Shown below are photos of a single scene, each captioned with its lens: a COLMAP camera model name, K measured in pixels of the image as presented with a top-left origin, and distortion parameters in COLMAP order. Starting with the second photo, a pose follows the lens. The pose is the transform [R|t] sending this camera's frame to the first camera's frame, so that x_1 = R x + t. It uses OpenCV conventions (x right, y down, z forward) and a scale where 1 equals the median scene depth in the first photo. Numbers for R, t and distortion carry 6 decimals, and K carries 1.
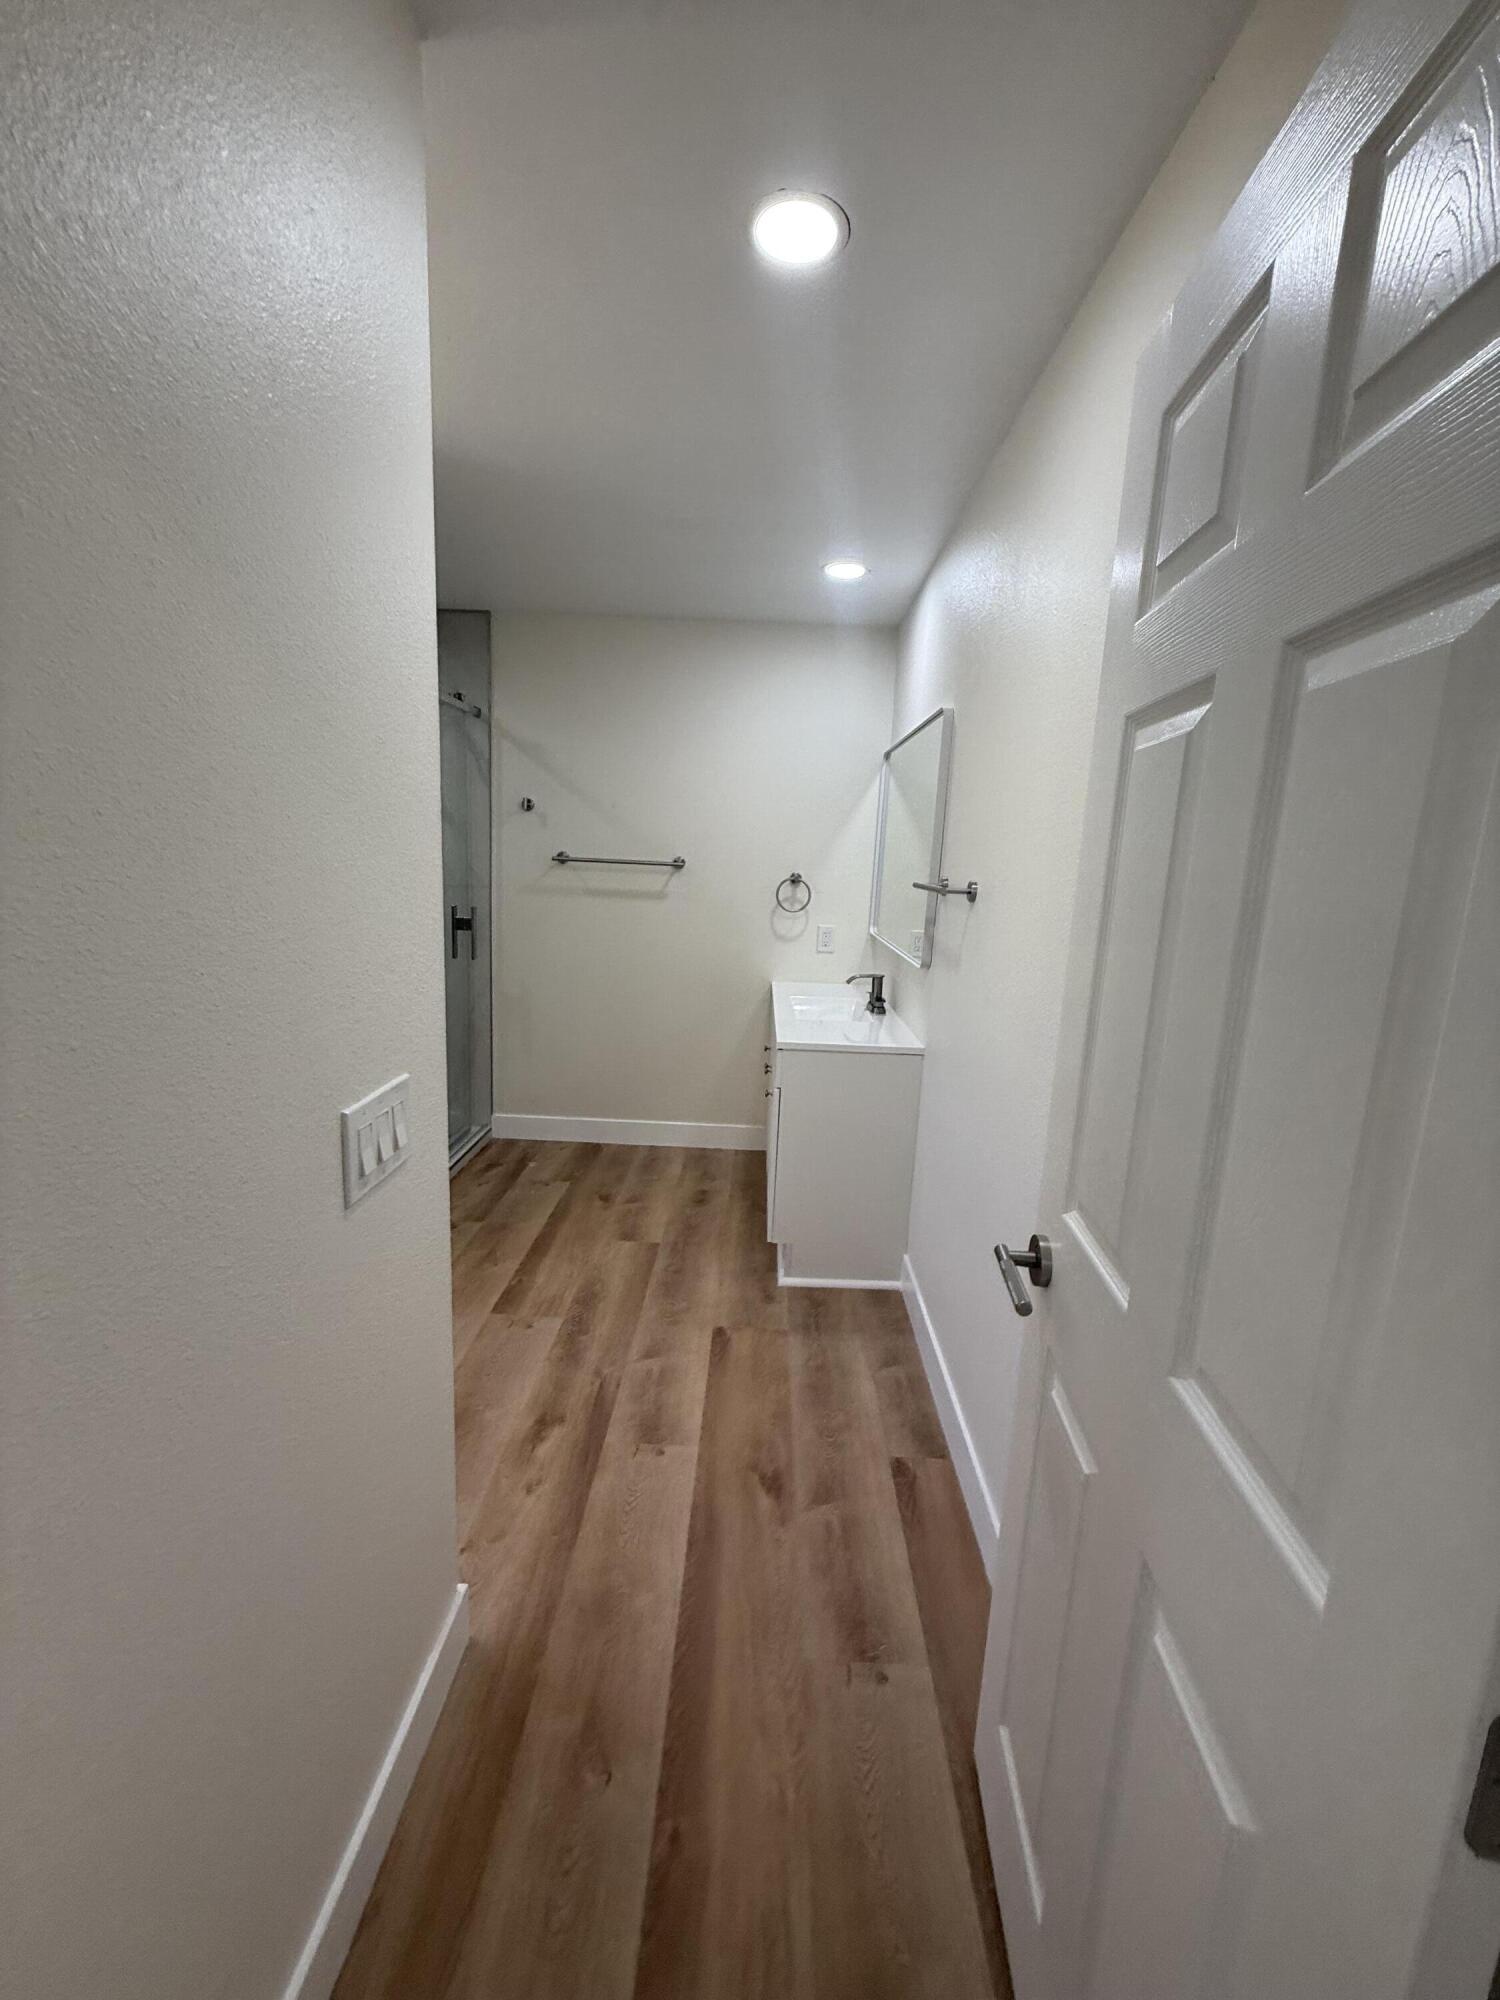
lens RADIAL K [[797.1, 0, 753.9], [0, 797.1, 993.2], [0, 0, 1]] dist [0.000768, 0.000040]
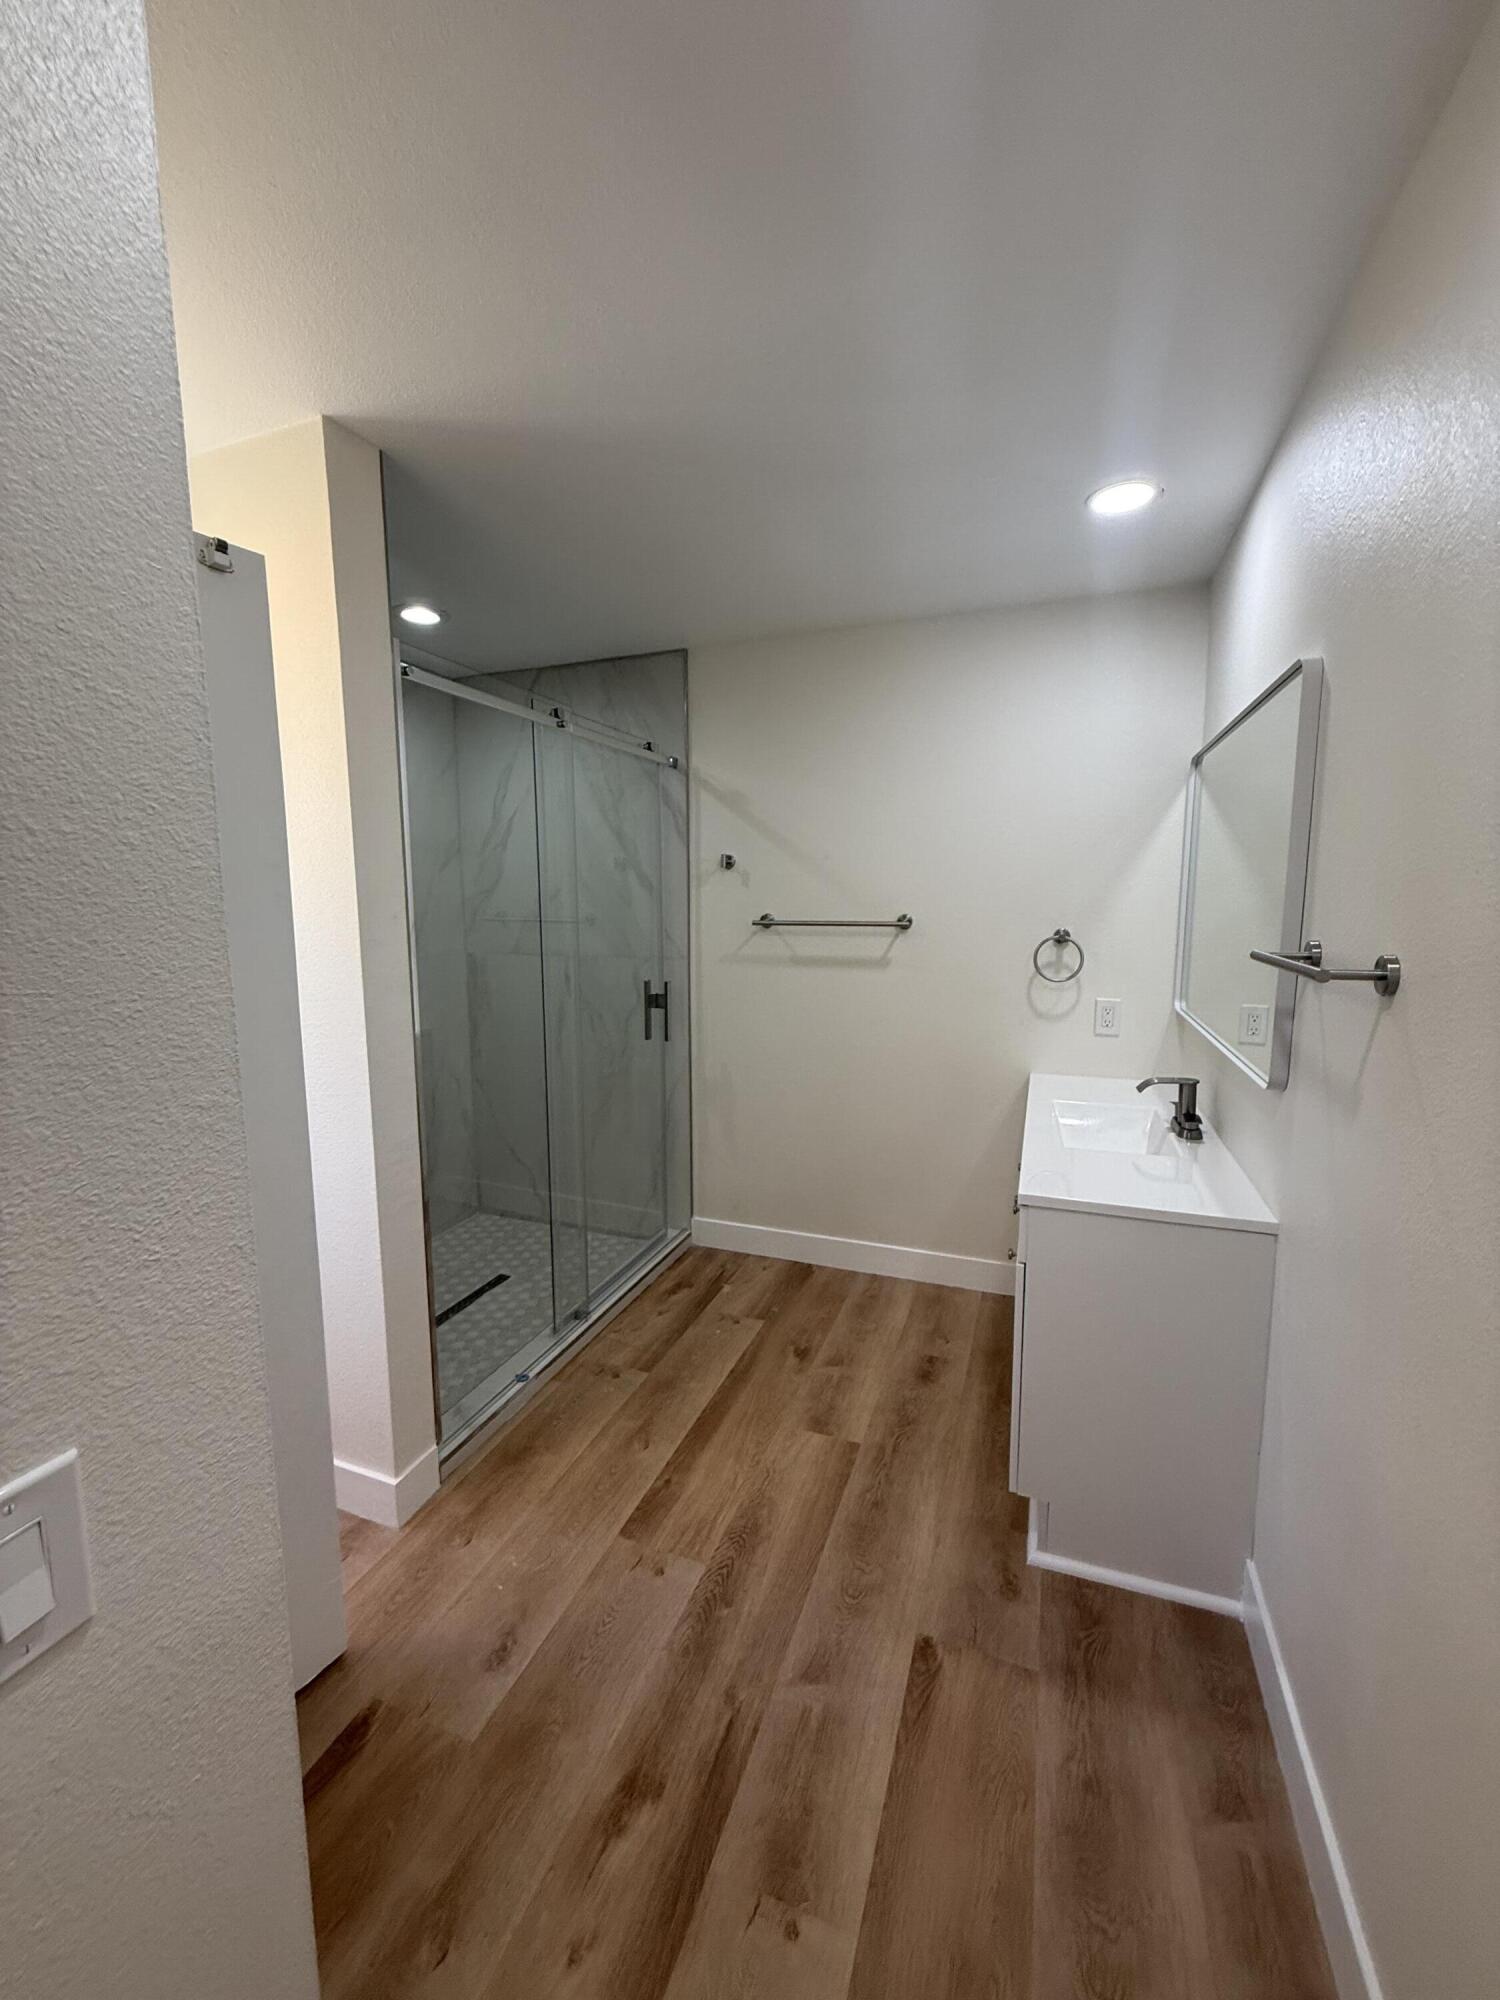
lens RADIAL K [[797.1, 0, 753.9], [0, 797.1, 993.2], [0, 0, 1]] dist [0.000768, 0.000040]
pose [[0.941039, -0.009247, -0.338171, 0.039284], [-0.010950, 0.998270, -0.057768, -0.053349], [0.338121, 0.058065, 0.939310, 0.243706]]
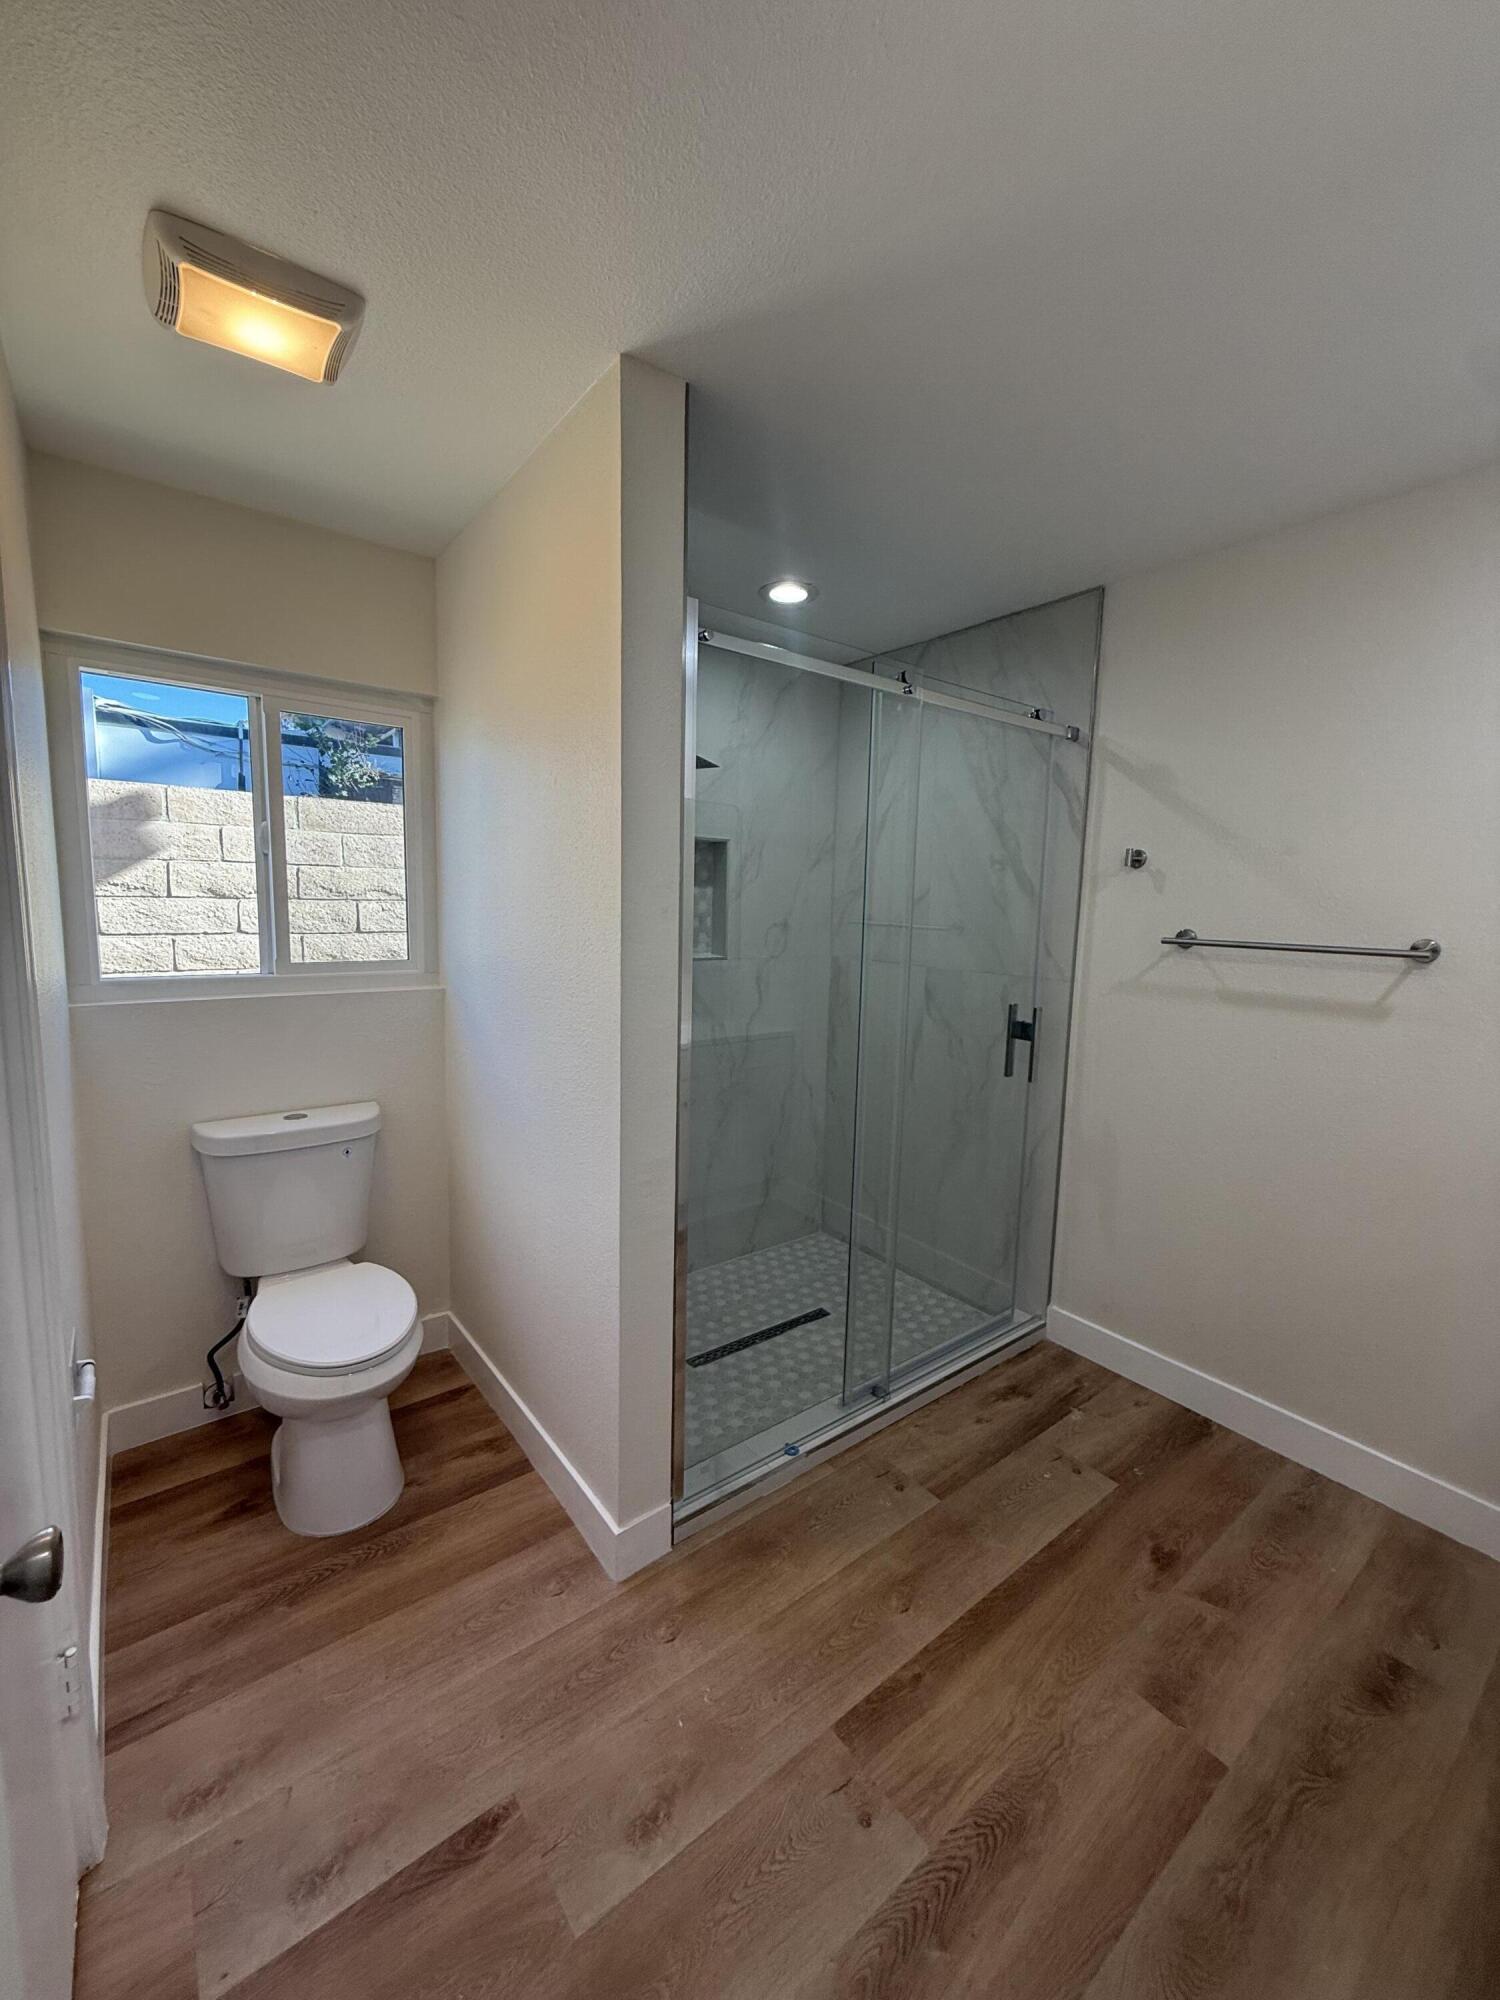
lens RADIAL K [[797.1, 0, 753.9], [0, 797.1, 993.2], [0, 0, 1]] dist [0.000768, 0.000040]
pose [[0.630066, 0.060460, -0.774184, 0.038251], [-0.129831, 0.991133, -0.028259, -0.079983], [0.765611, 0.118318, 0.632330, 0.421004]]
